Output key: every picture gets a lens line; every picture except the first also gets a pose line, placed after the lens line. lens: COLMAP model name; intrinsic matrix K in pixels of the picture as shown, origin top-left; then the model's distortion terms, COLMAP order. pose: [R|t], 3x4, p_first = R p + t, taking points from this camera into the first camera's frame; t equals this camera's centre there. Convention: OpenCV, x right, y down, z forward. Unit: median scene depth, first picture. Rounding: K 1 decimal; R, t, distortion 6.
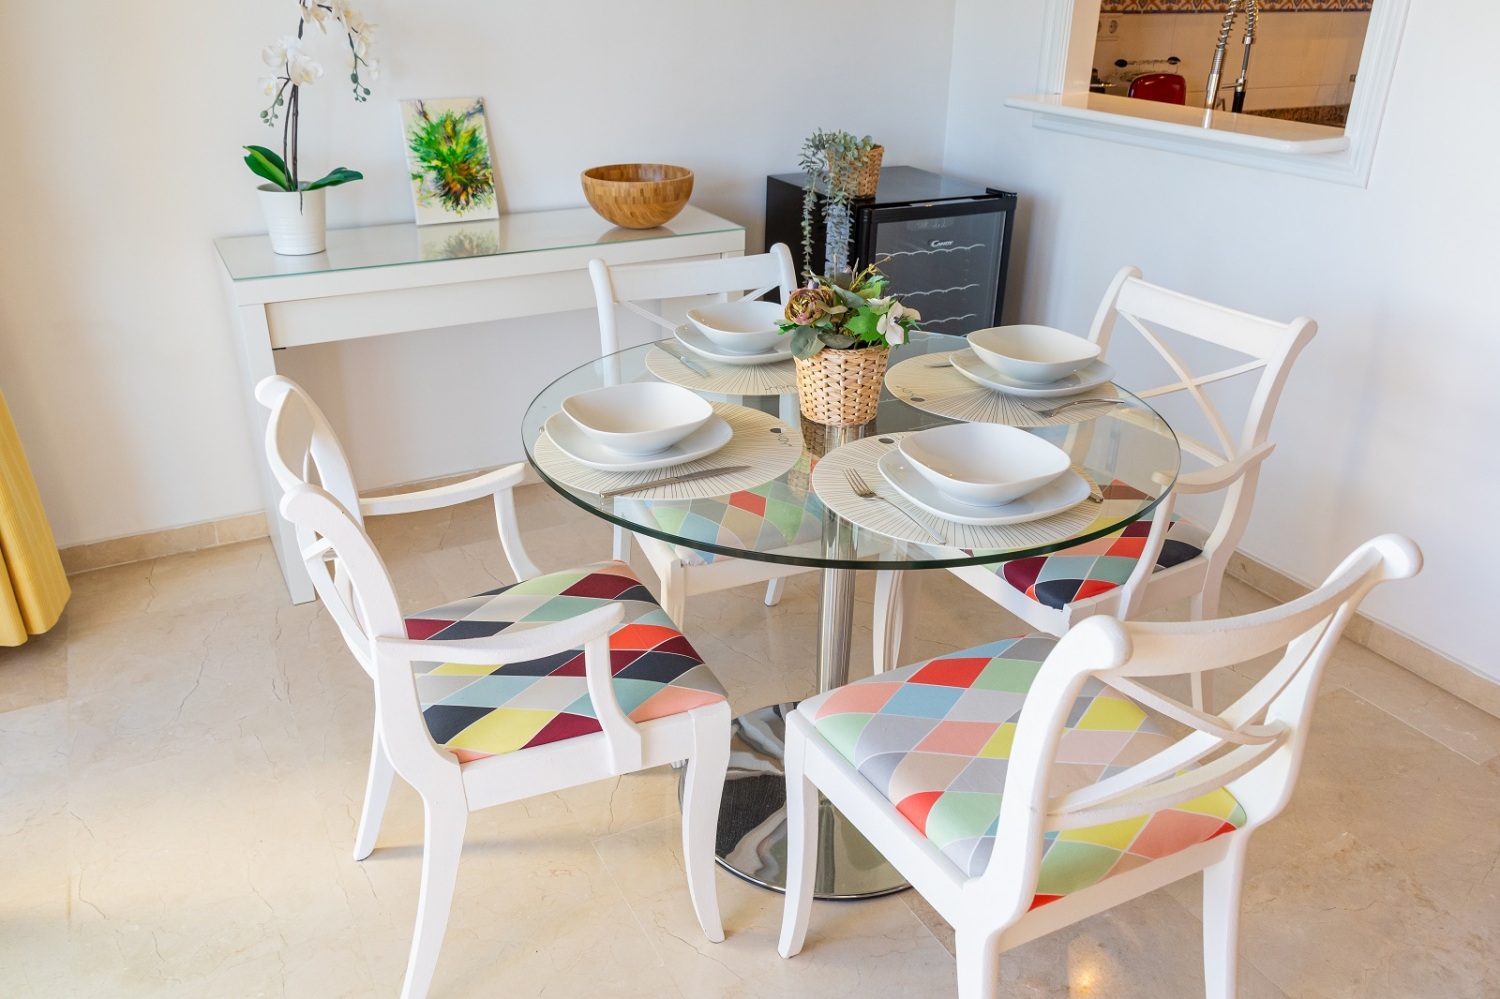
lens RADIAL K [[1145.6, 0, 748.9], [0, 1145.6, 510.9], [0, 0, 1]] dist [-0.009650, 0.006876]
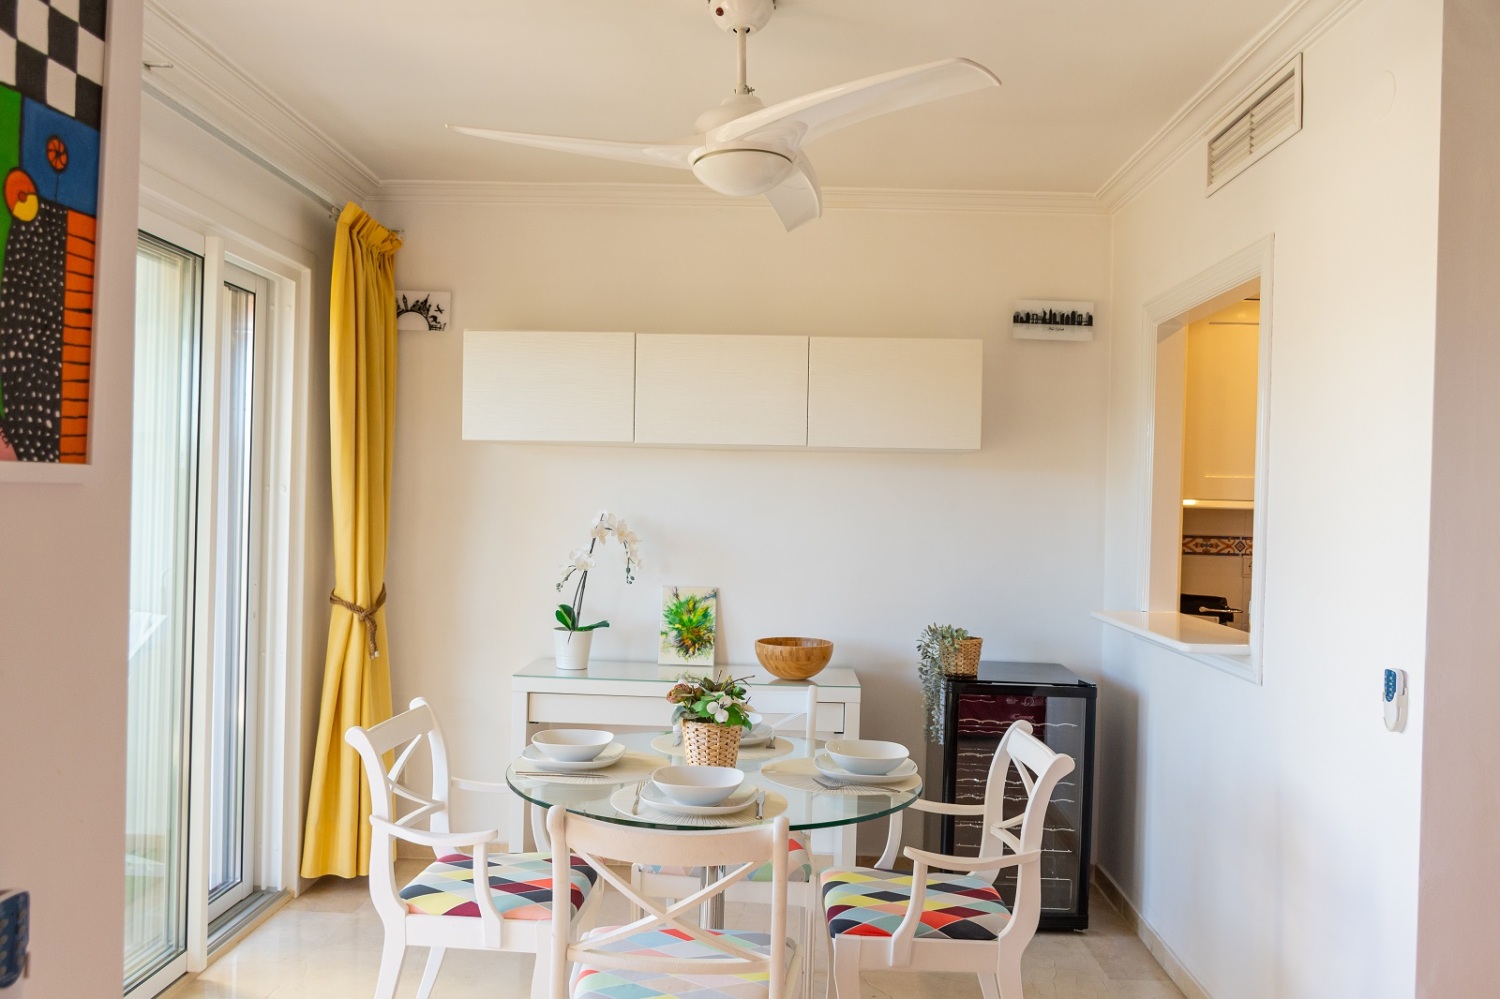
lens RADIAL K [[1145.6, 0, 748.9], [0, 1145.6, 510.9], [0, 0, 1]] dist [-0.009650, 0.006876]
pose [[0.868329, 0.016449, -0.495715, 0.561009], [-0.230748, 0.898100, -0.374394, 0.107300], [0.439044, 0.439483, 0.783642, -0.220995]]
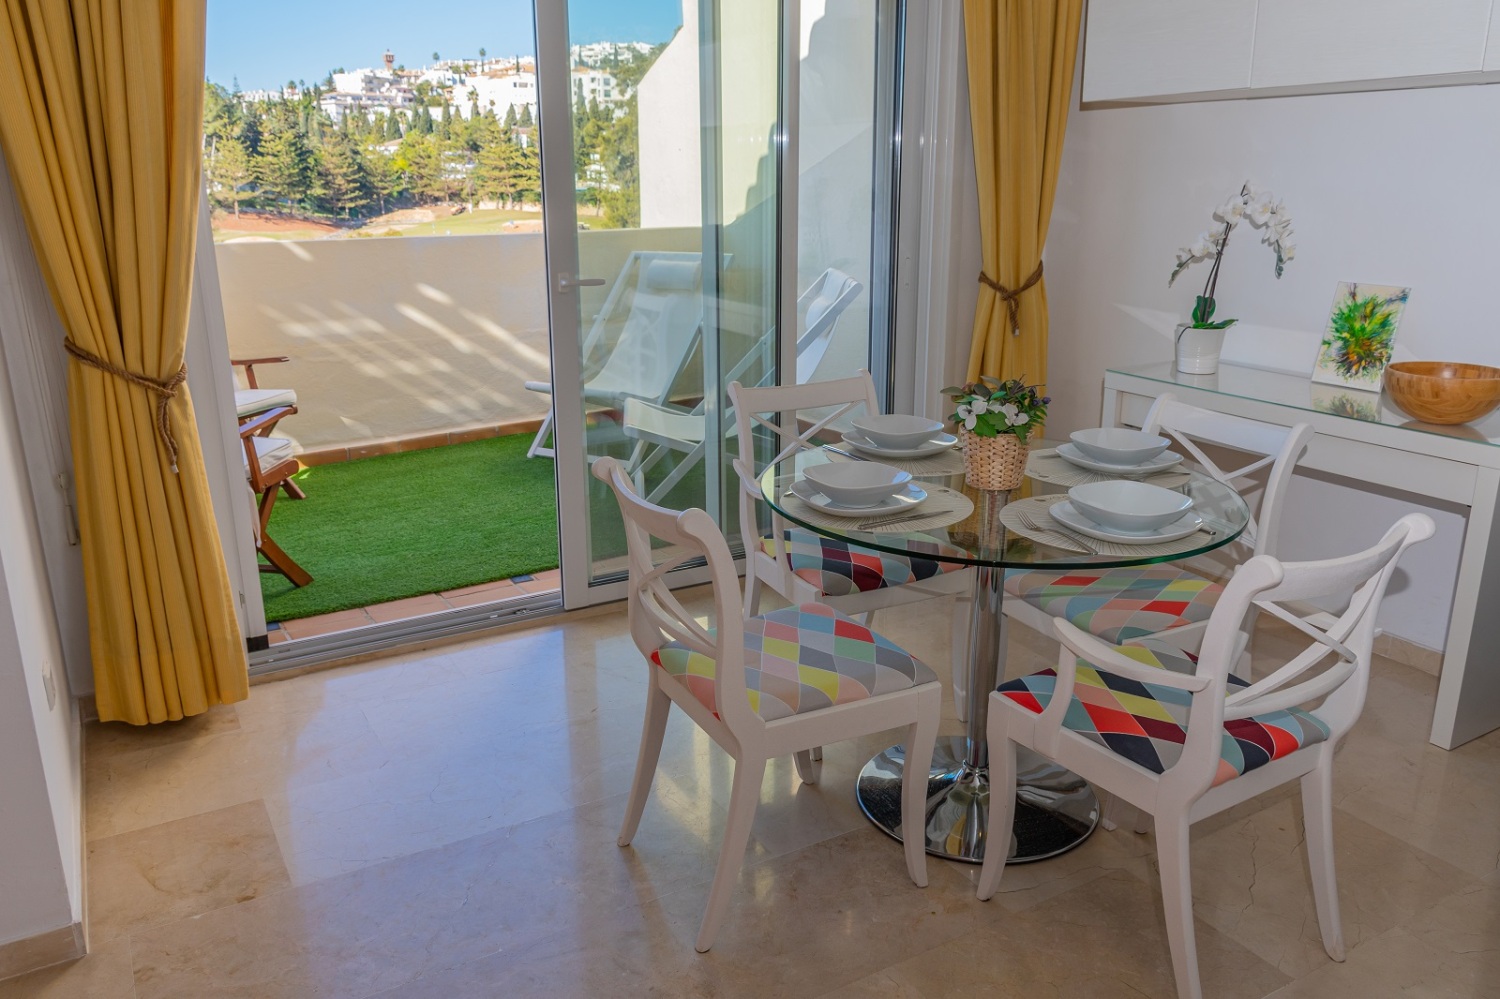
lens RADIAL K [[1145.6, 0, 748.9], [0, 1145.6, 510.9], [0, 0, 1]] dist [-0.009650, 0.006876]
pose [[0.036950, 0.274148, -0.960977, 0.874872], [-0.428738, 0.872983, 0.232560, -0.157080], [0.902673, 0.403414, 0.149794, 0.345601]]
